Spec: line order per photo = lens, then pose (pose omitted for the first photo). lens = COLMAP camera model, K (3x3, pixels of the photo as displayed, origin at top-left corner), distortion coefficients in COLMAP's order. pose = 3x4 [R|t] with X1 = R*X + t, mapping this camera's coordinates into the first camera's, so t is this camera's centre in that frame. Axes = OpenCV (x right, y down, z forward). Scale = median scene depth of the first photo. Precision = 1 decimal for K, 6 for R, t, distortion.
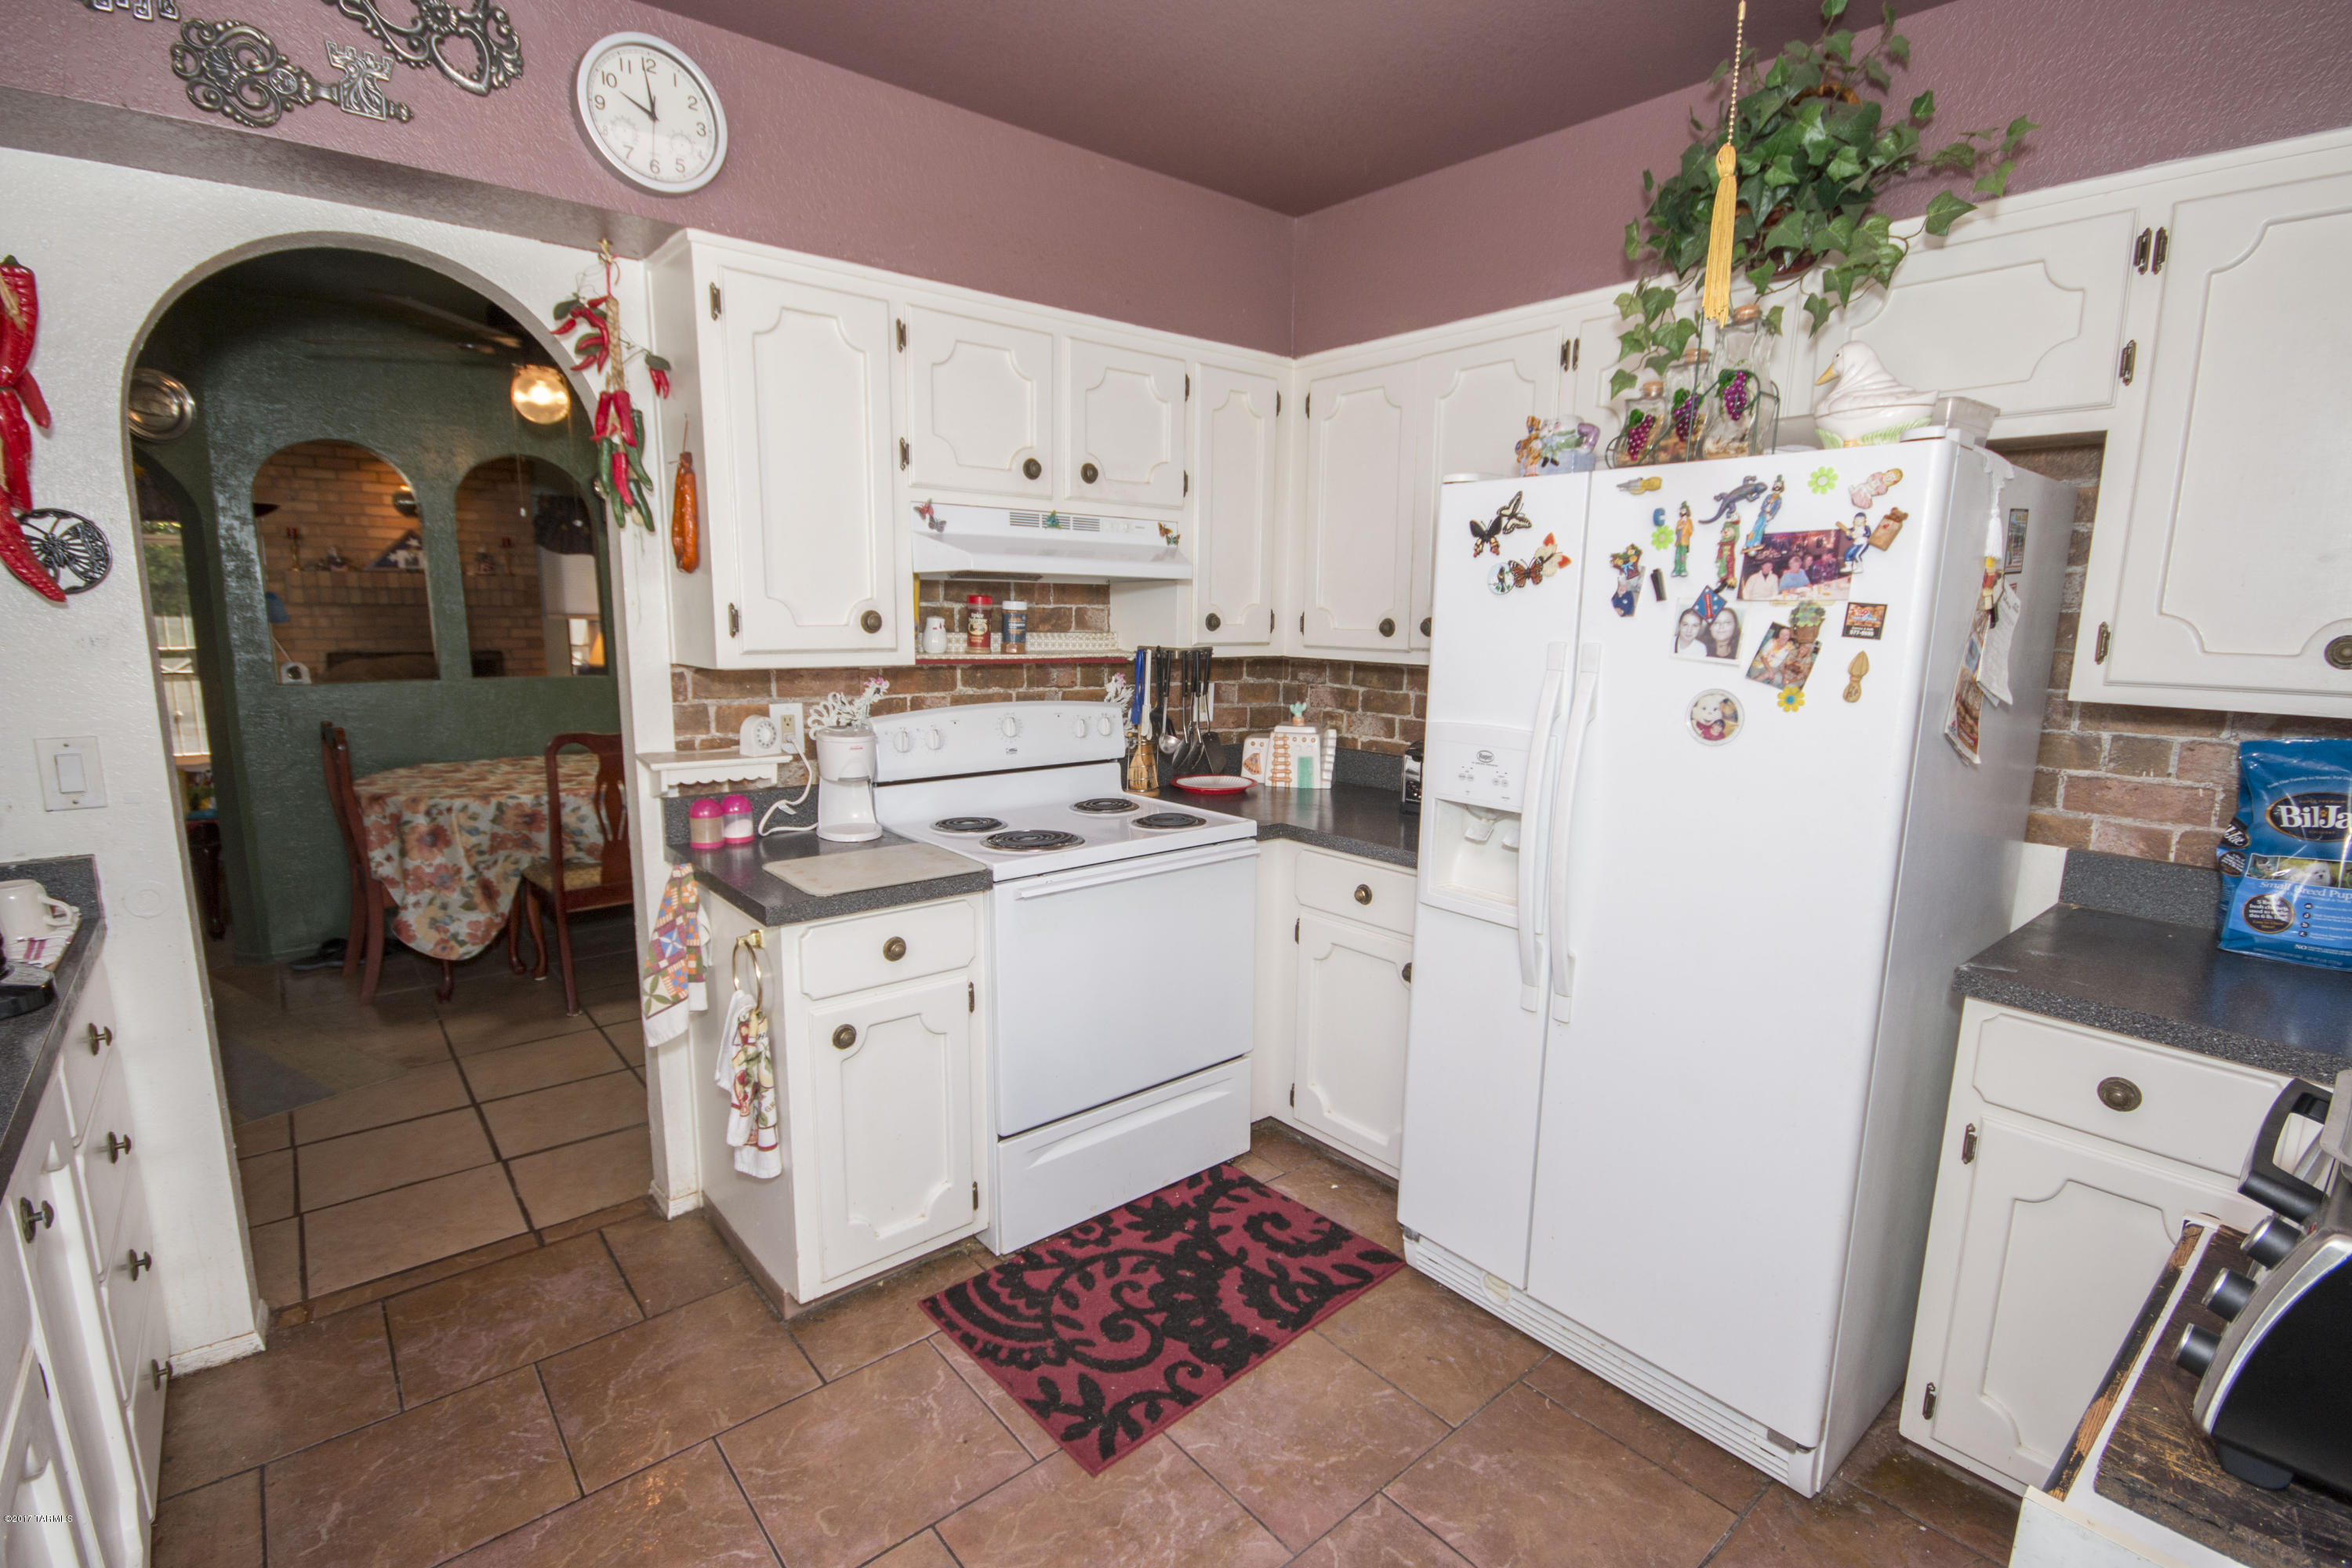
lens RADIAL K [[1087.9, 0, 1176.1], [0, 1087.9, 794.1], [0, 0, 1]] dist [0.002939, 0.000490]
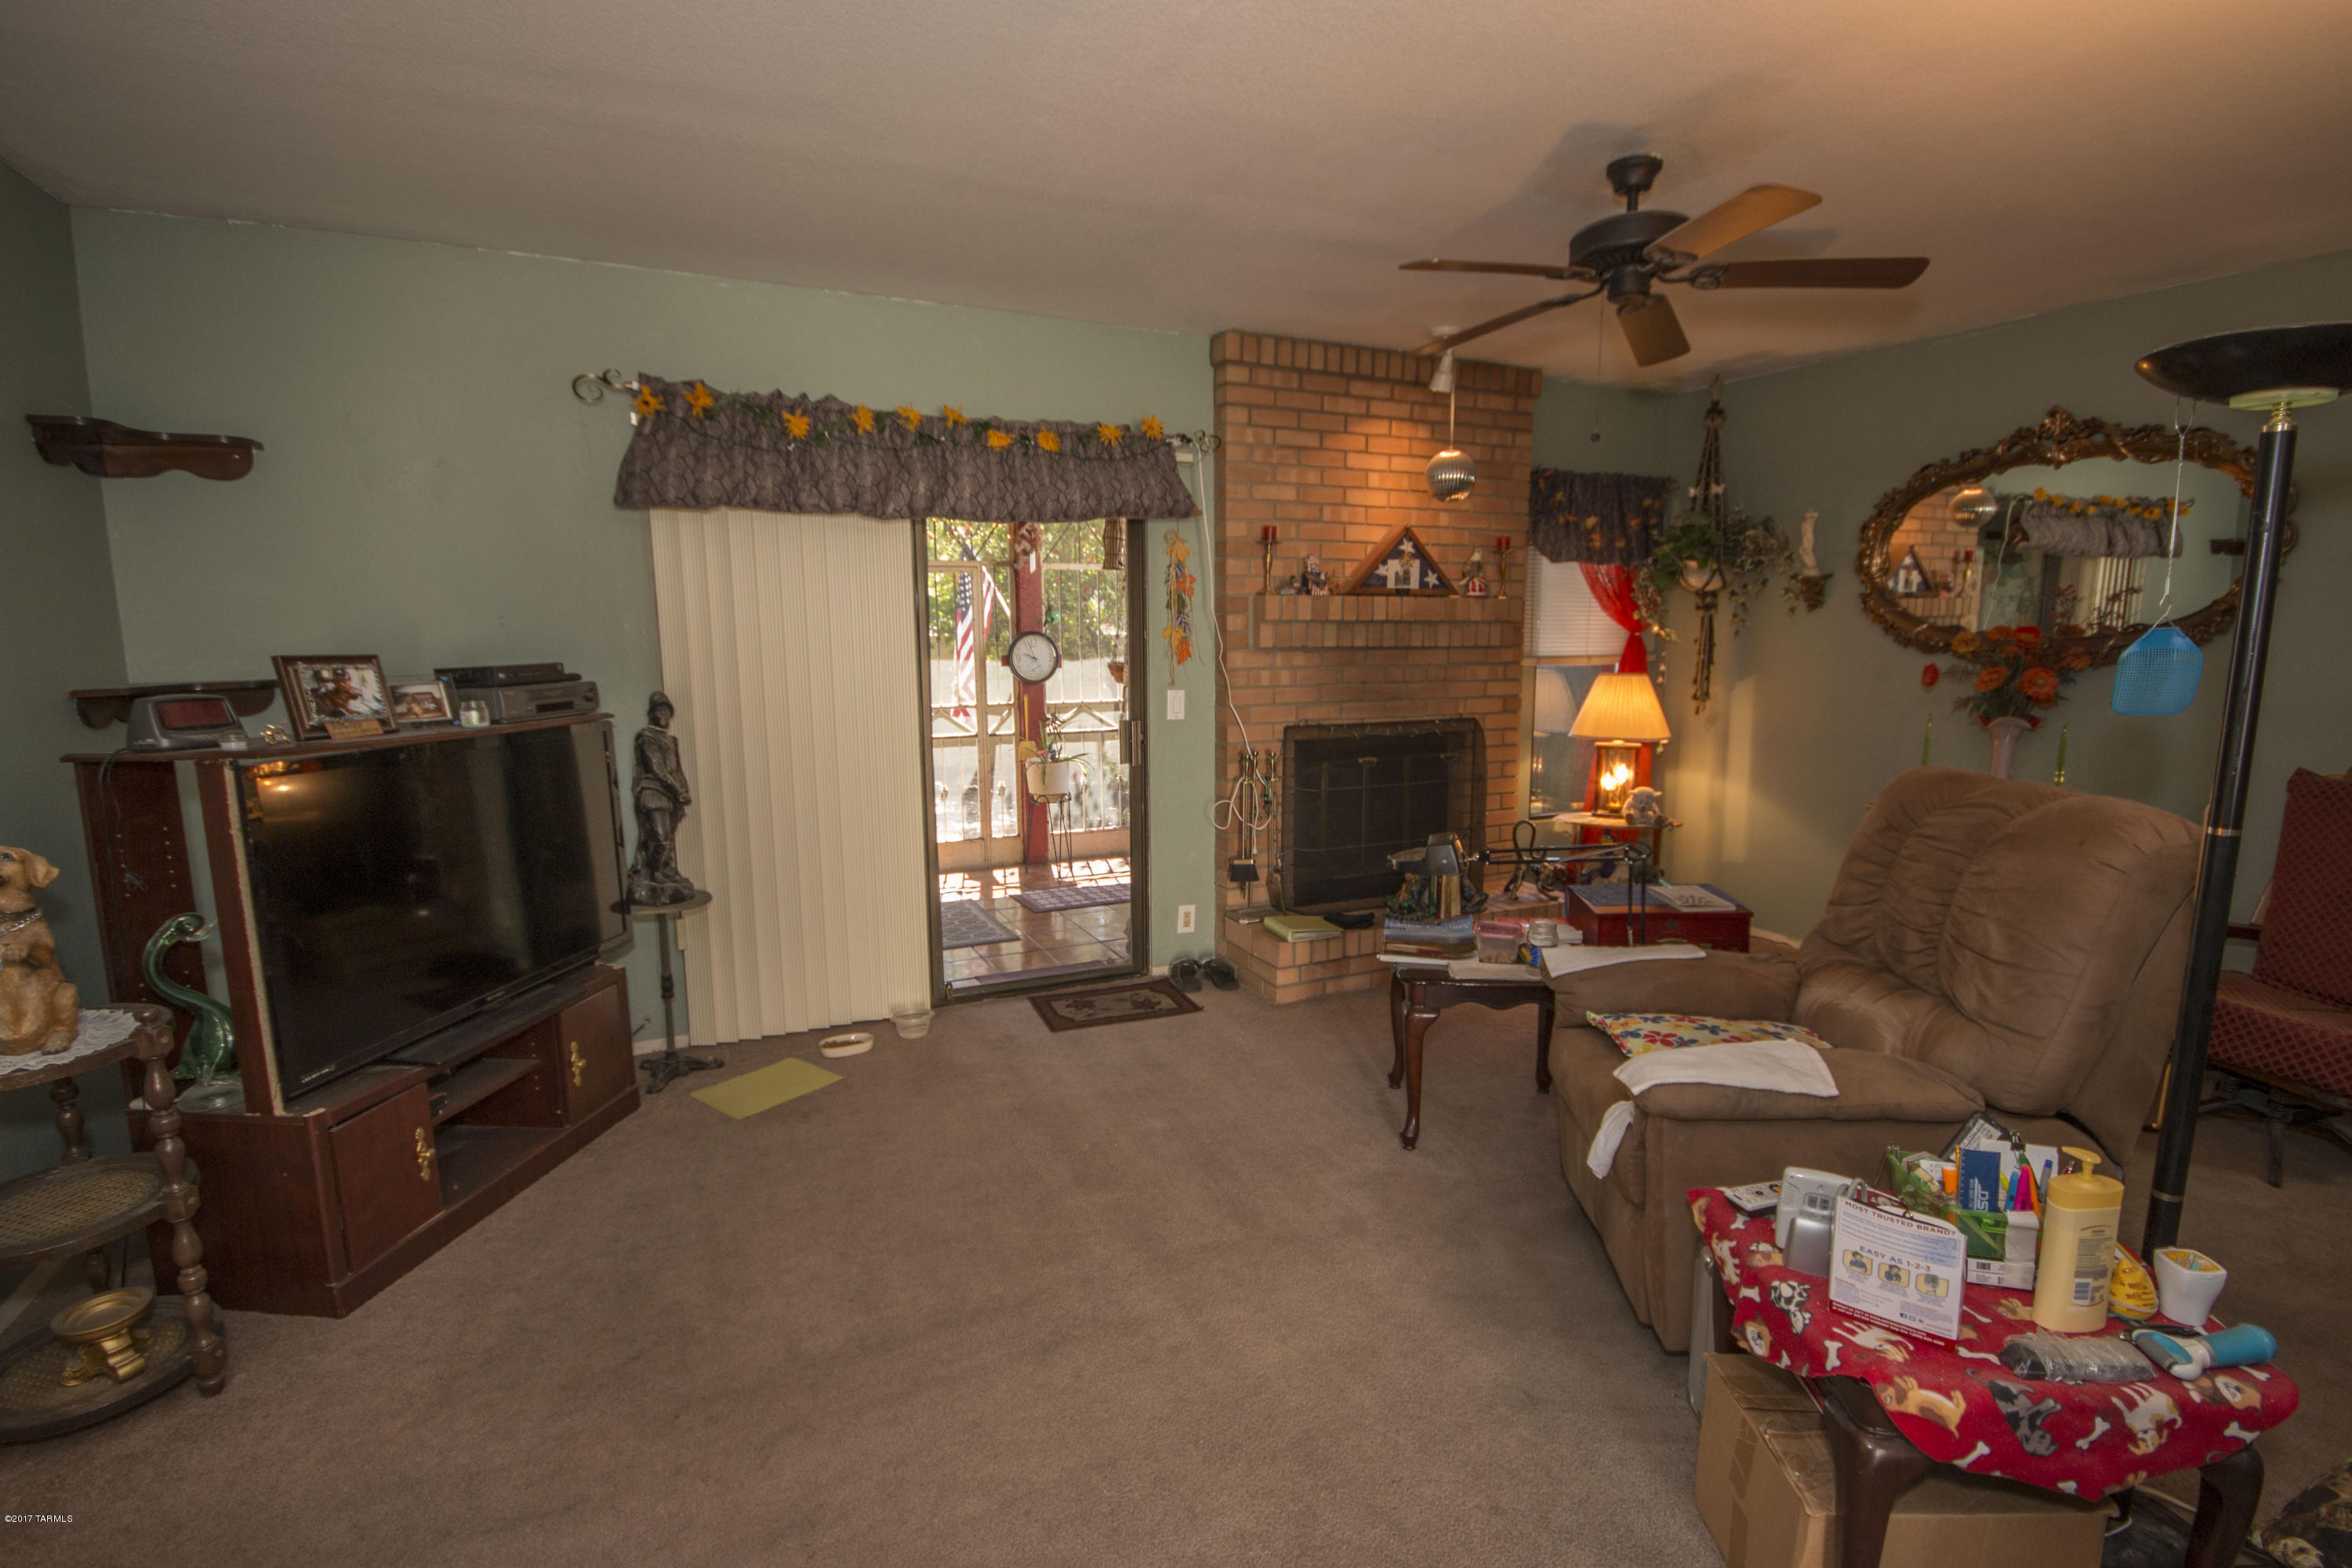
lens RADIAL K [[1087.9, 0, 1176.1], [0, 1087.9, 794.1], [0, 0, 1]] dist [0.002939, 0.000490]
pose [[0.967634, 0.018249, -0.251696, -1.559262], [-0.024813, 0.999429, -0.022927, -0.171328], [0.251134, 0.028430, 0.967535, 0.874275]]
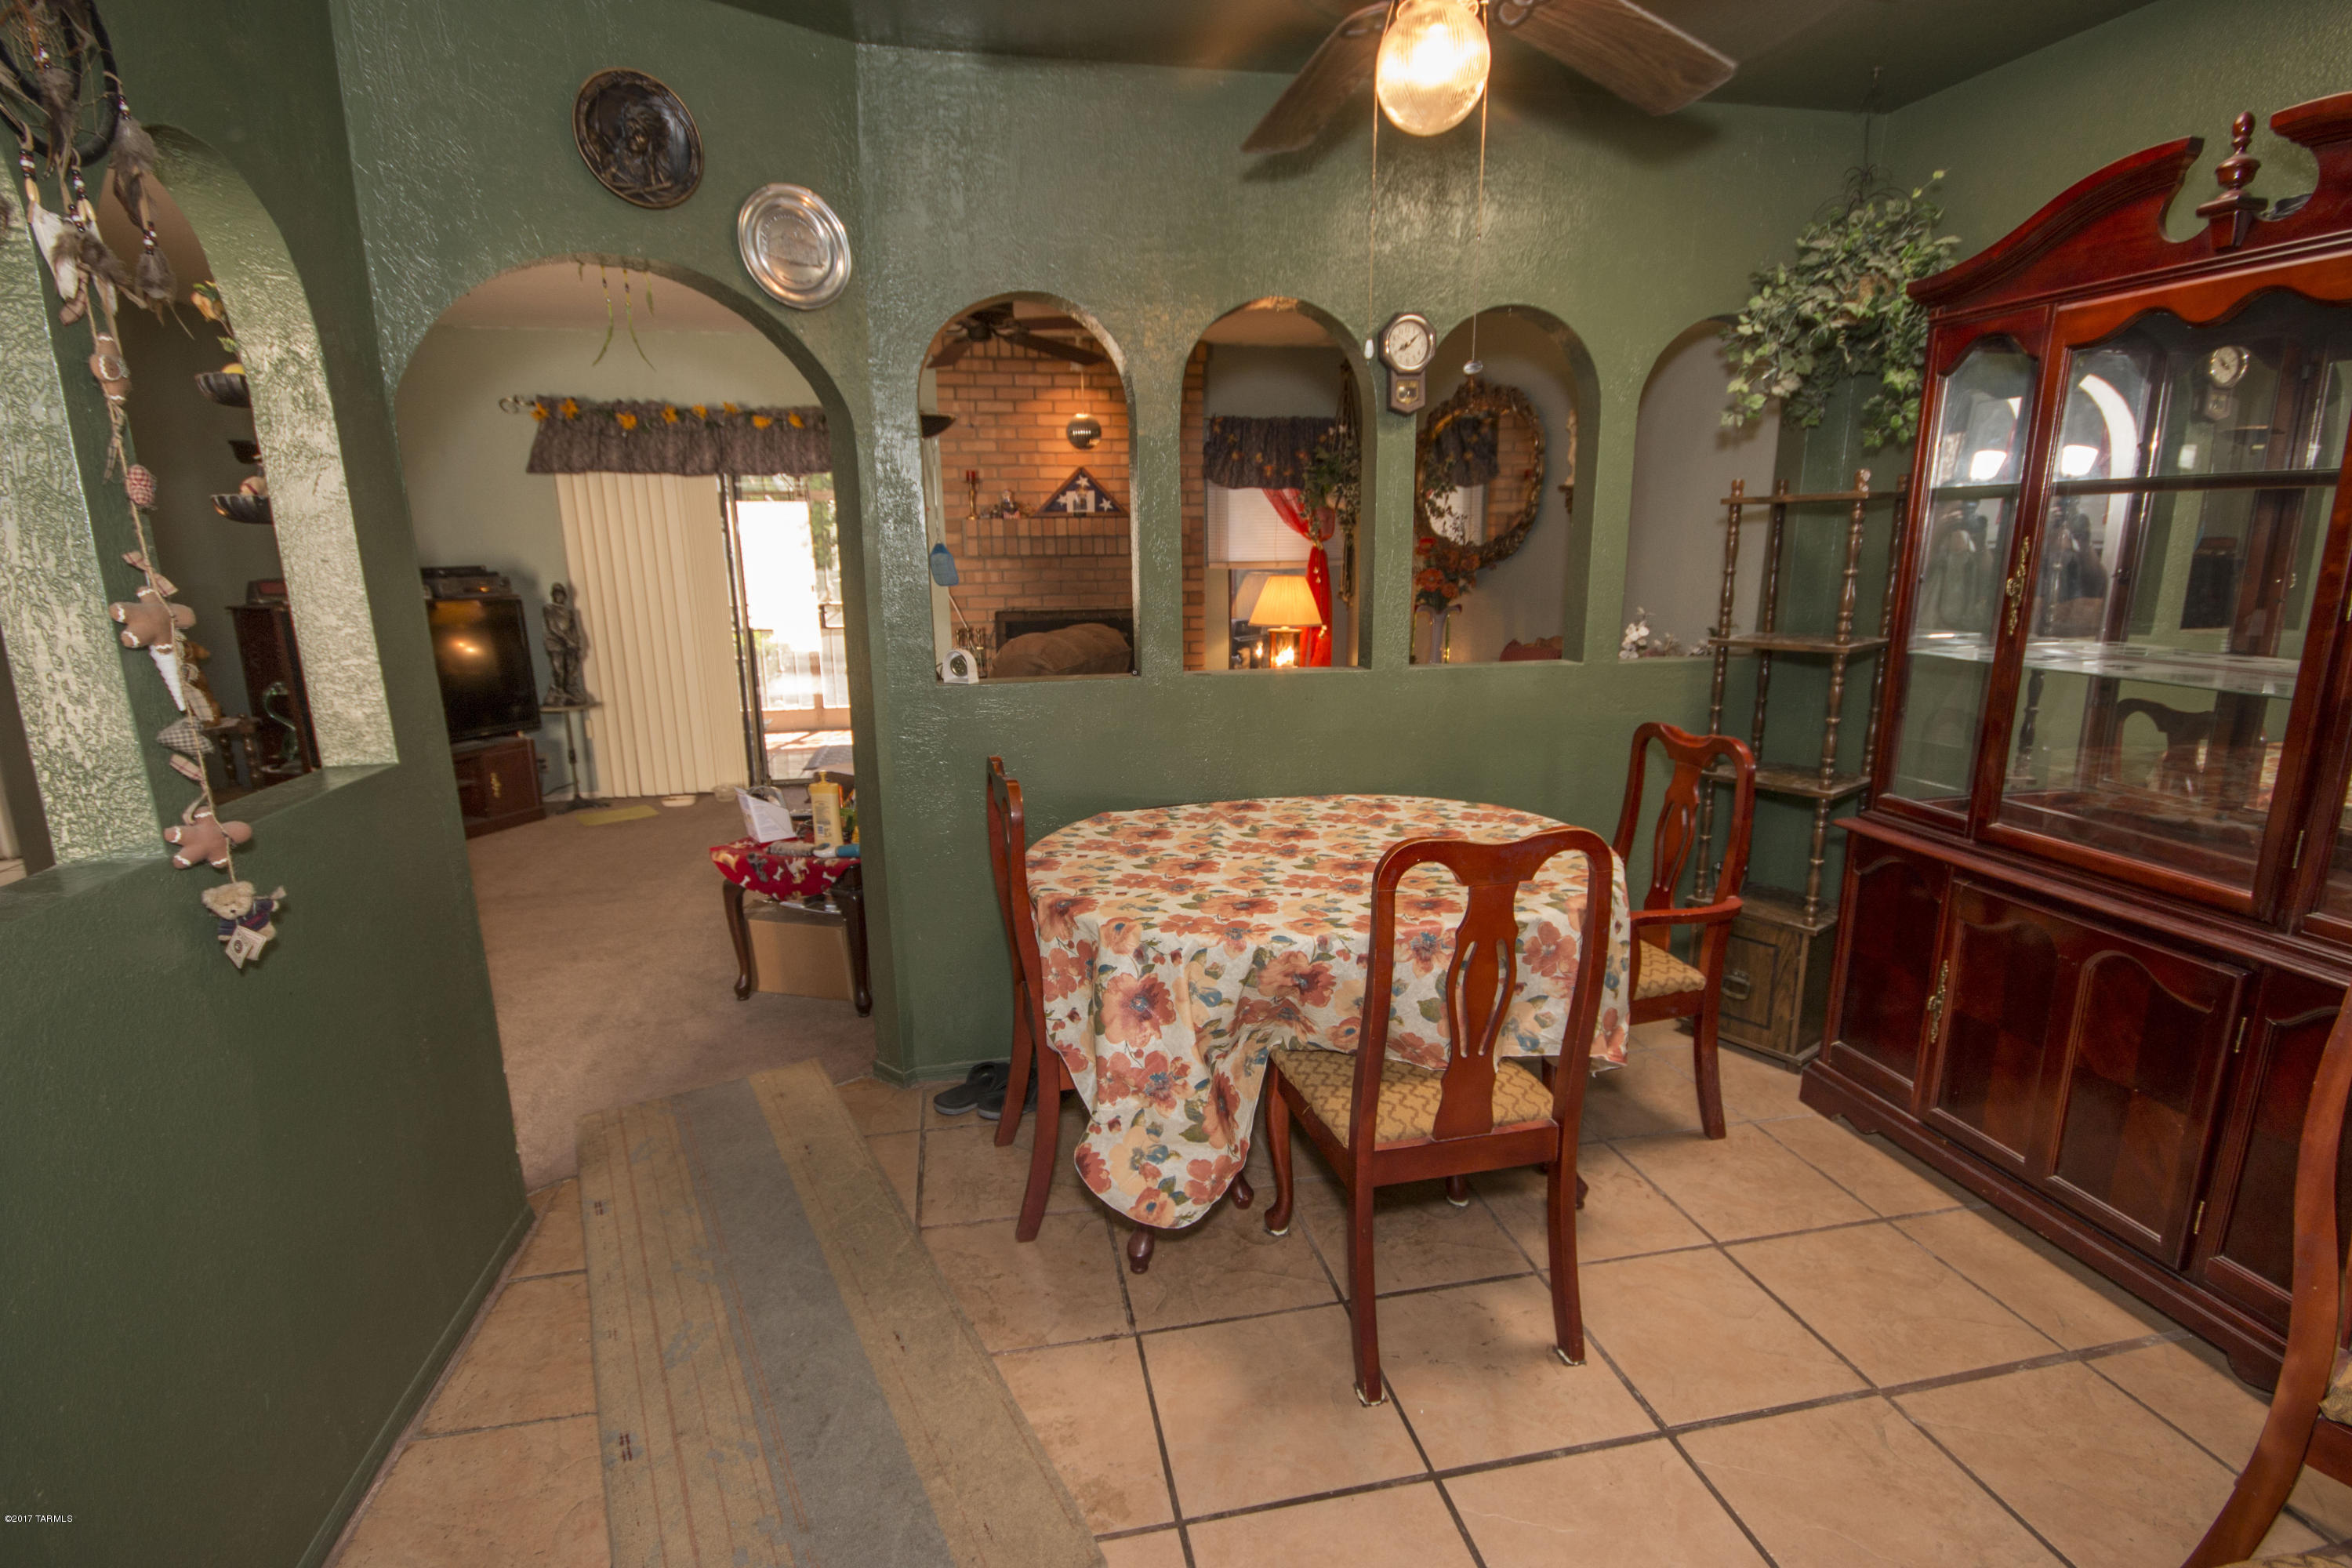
lens RADIAL K [[1087.9, 0, 1176.1], [0, 1087.9, 794.1], [0, 0, 1]] dist [0.002939, 0.000490]
pose [[0.880567, 0.083677, -0.466477, -0.501859], [-0.058019, 0.995919, 0.069128, -0.115821], [0.470357, -0.033807, 0.881828, 0.632927]]
